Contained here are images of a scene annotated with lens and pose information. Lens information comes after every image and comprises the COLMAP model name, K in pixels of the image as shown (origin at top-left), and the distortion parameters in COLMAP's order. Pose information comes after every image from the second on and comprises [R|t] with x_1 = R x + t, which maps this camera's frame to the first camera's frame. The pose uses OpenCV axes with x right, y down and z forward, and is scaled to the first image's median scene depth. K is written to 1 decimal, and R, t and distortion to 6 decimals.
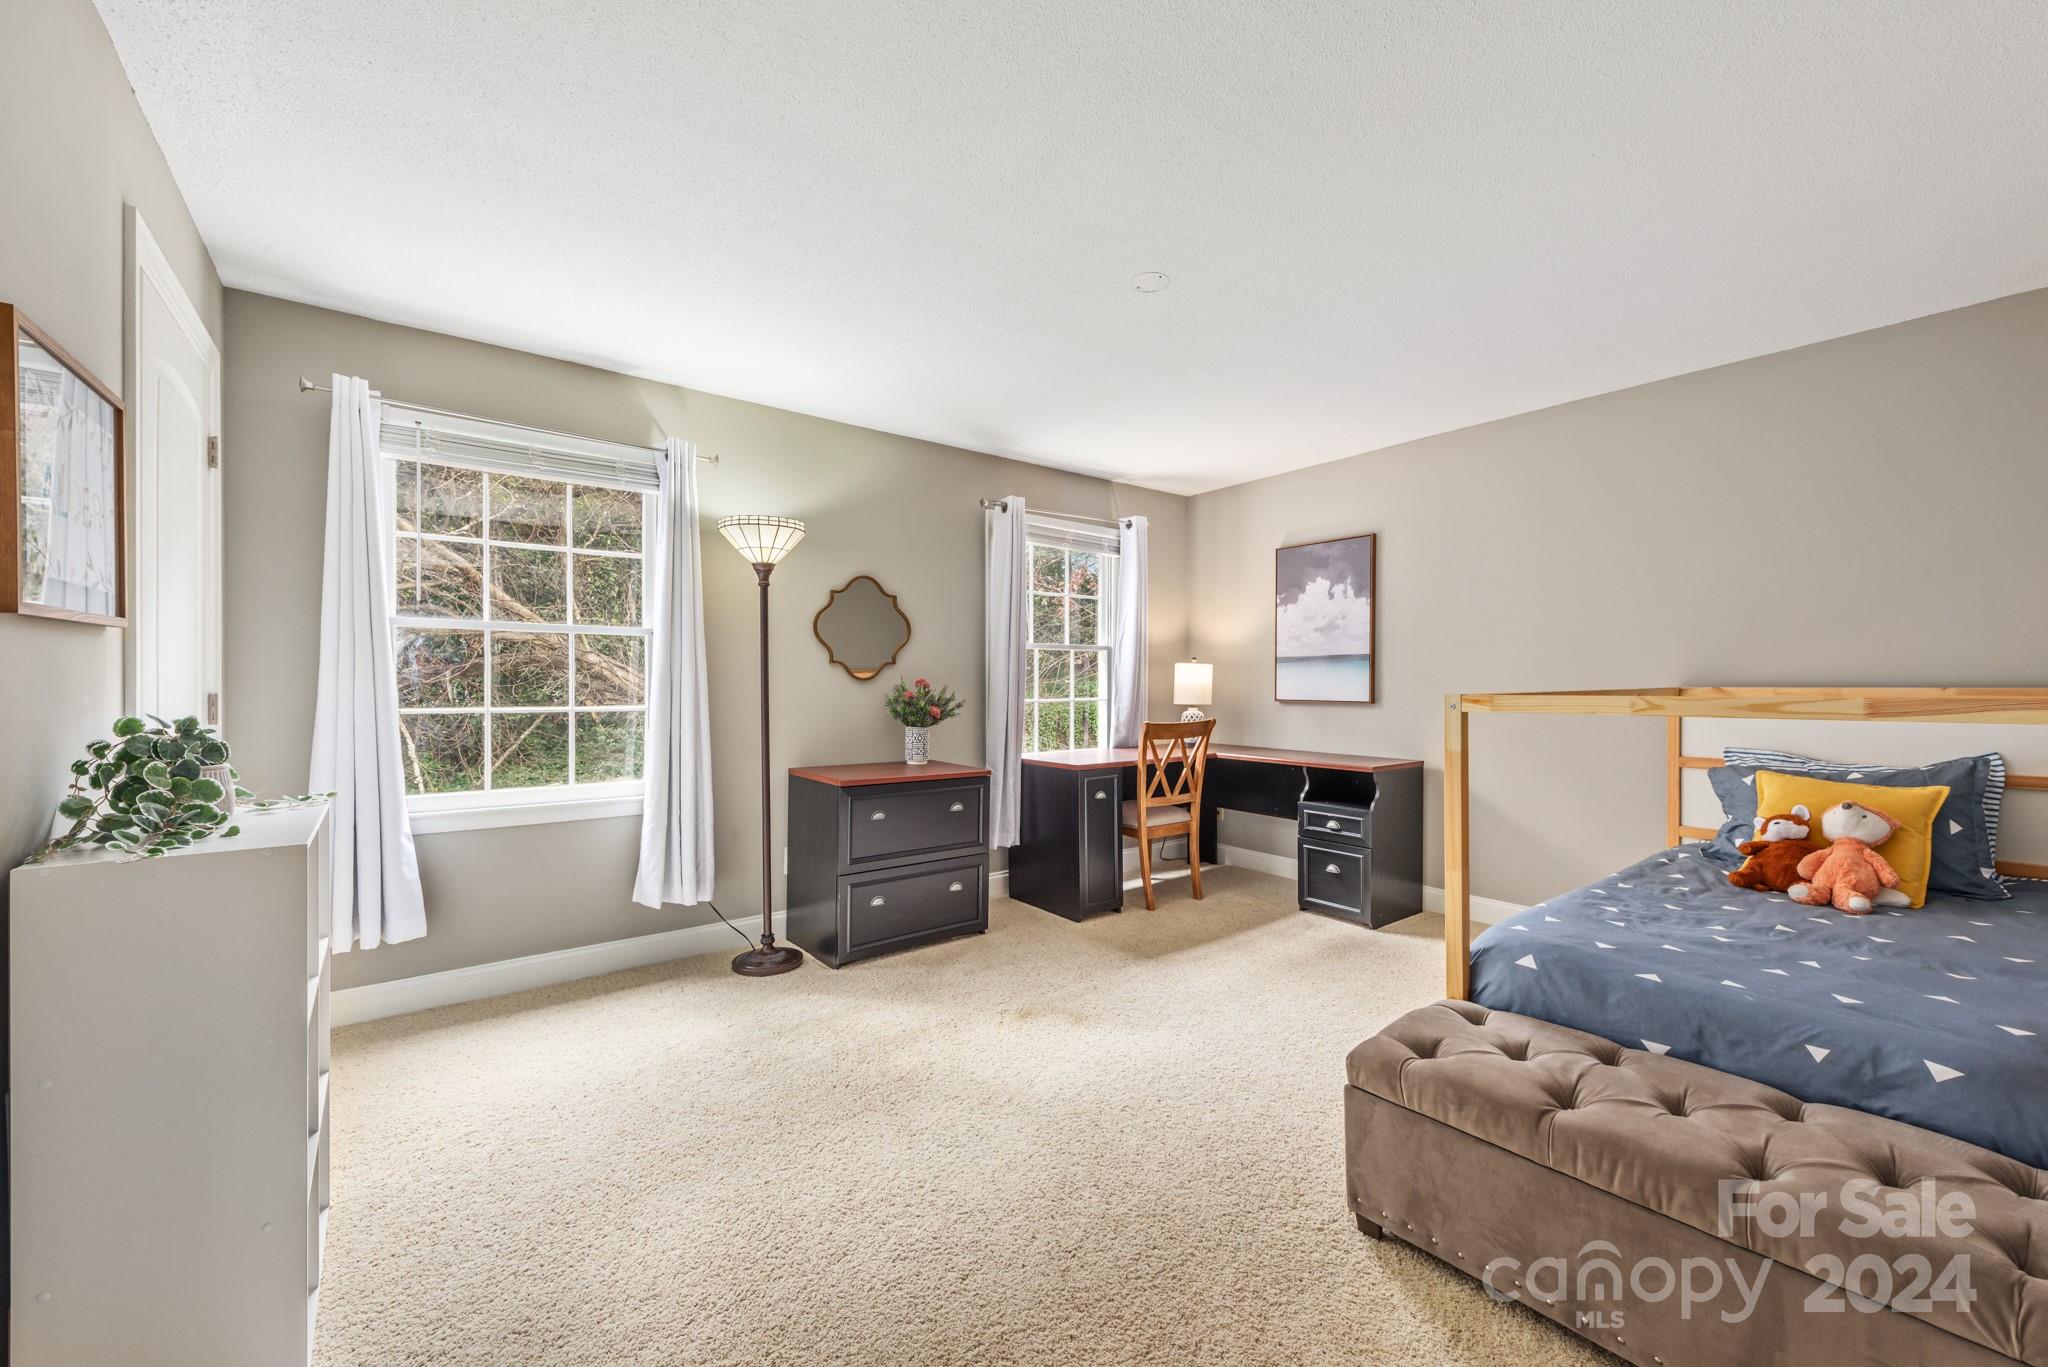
lens RADIAL K [[799.4, 0, 1037.9], [0, 799.4, 681.8], [0, 0, 1]] dist [0.006638, -0.000587]
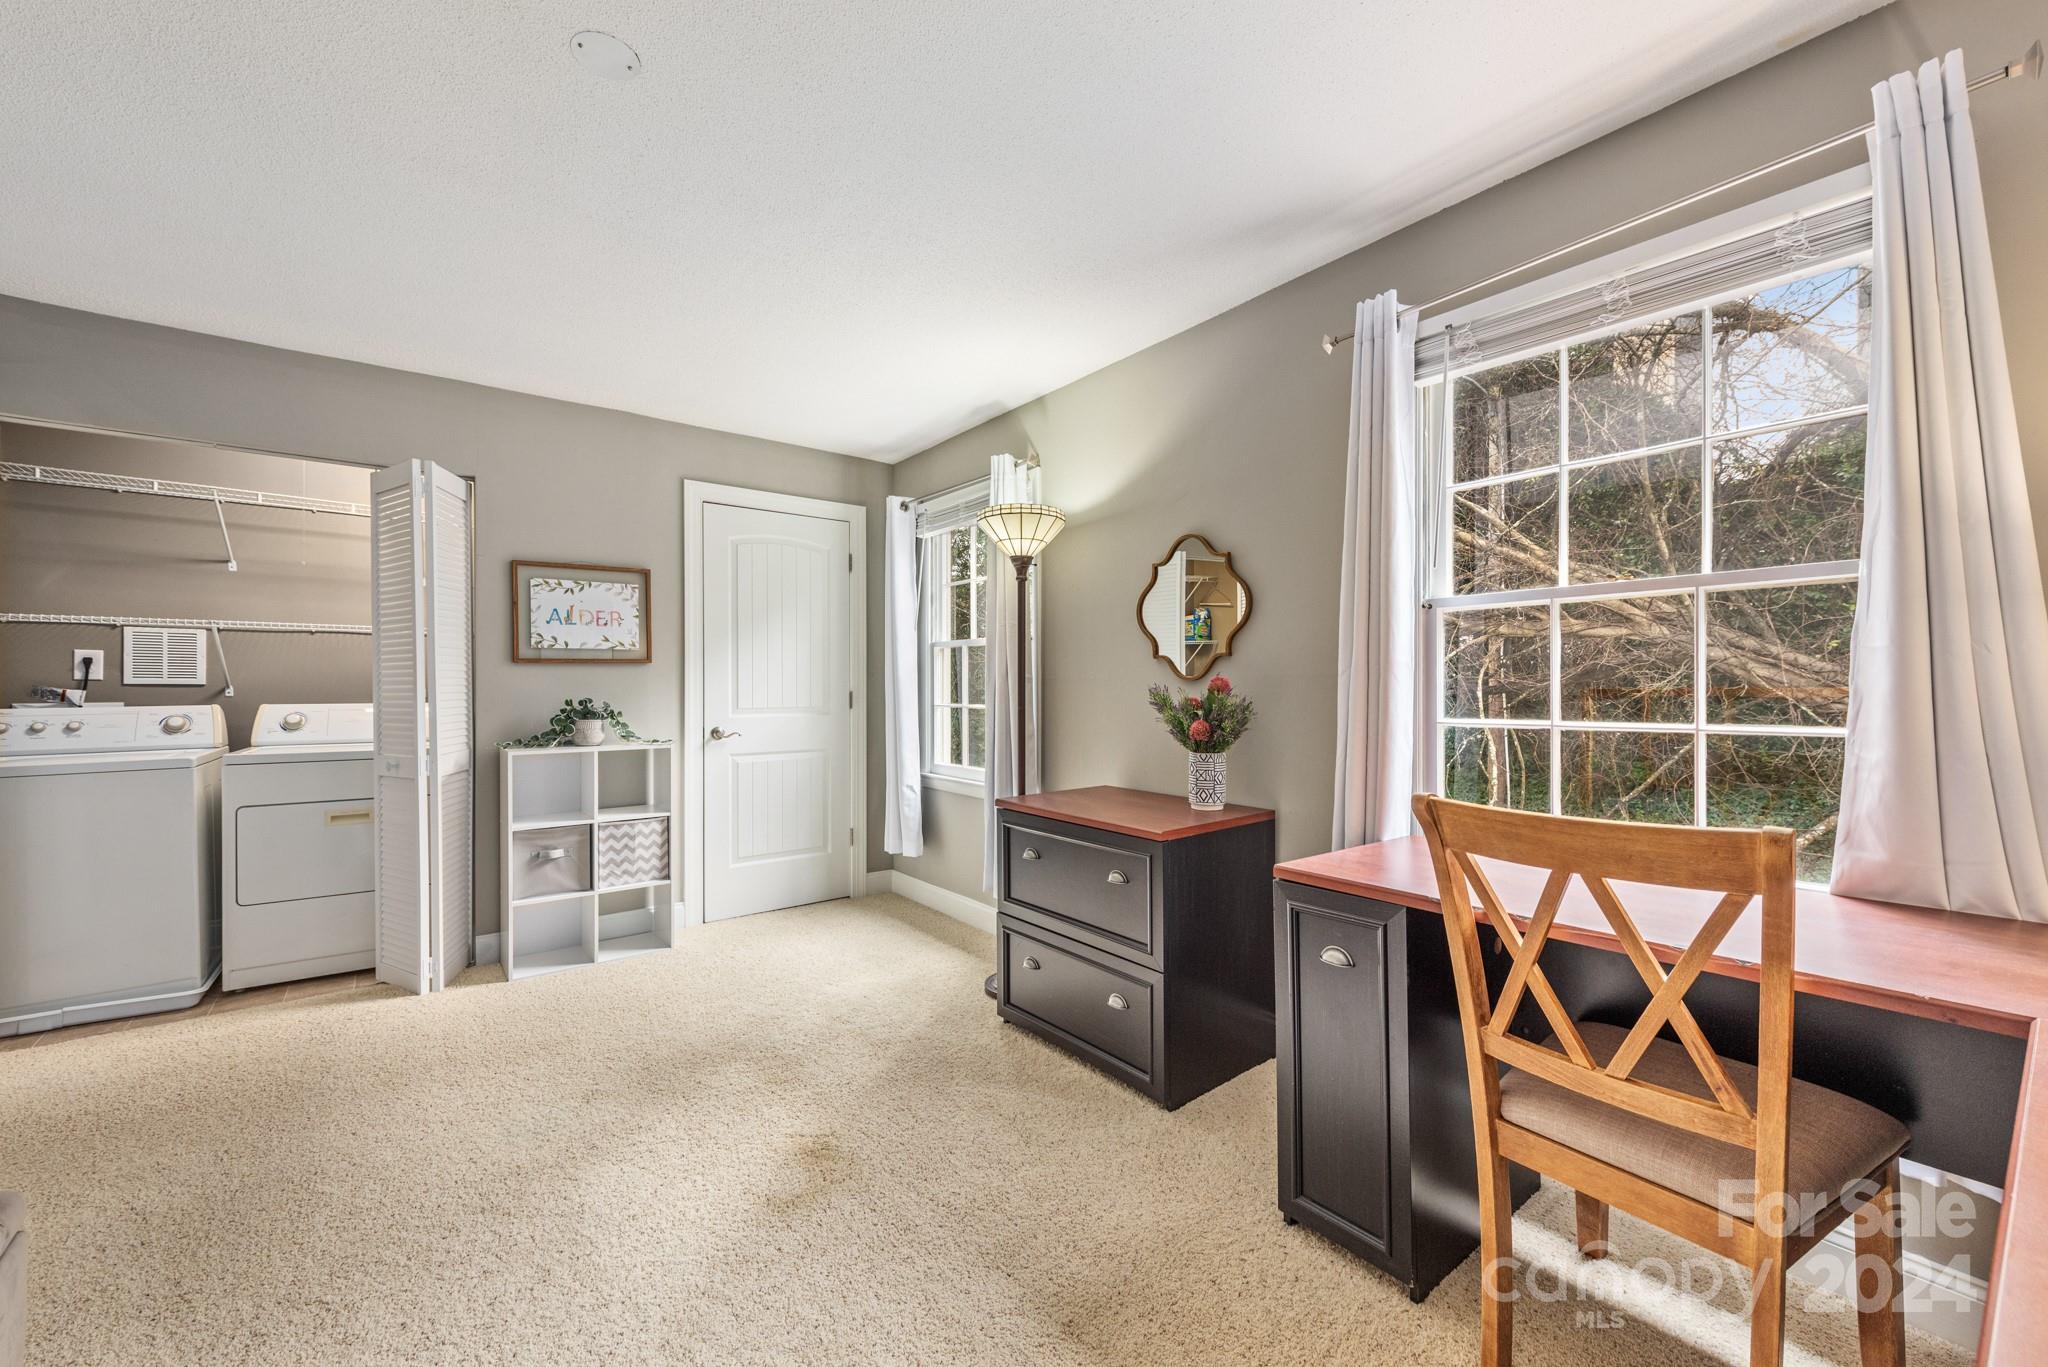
lens RADIAL K [[799.4, 0, 1038.1], [0, 799.4, 688.2], [0, 0, 1]] dist [0.006638, -0.000587]
pose [[-0.006709, -0.008297, -0.999943, 0.554654], [-0.007004, 0.999941, -0.008250, 0.012963], [0.999953, 0.006948, -0.006767, 0.971623]]
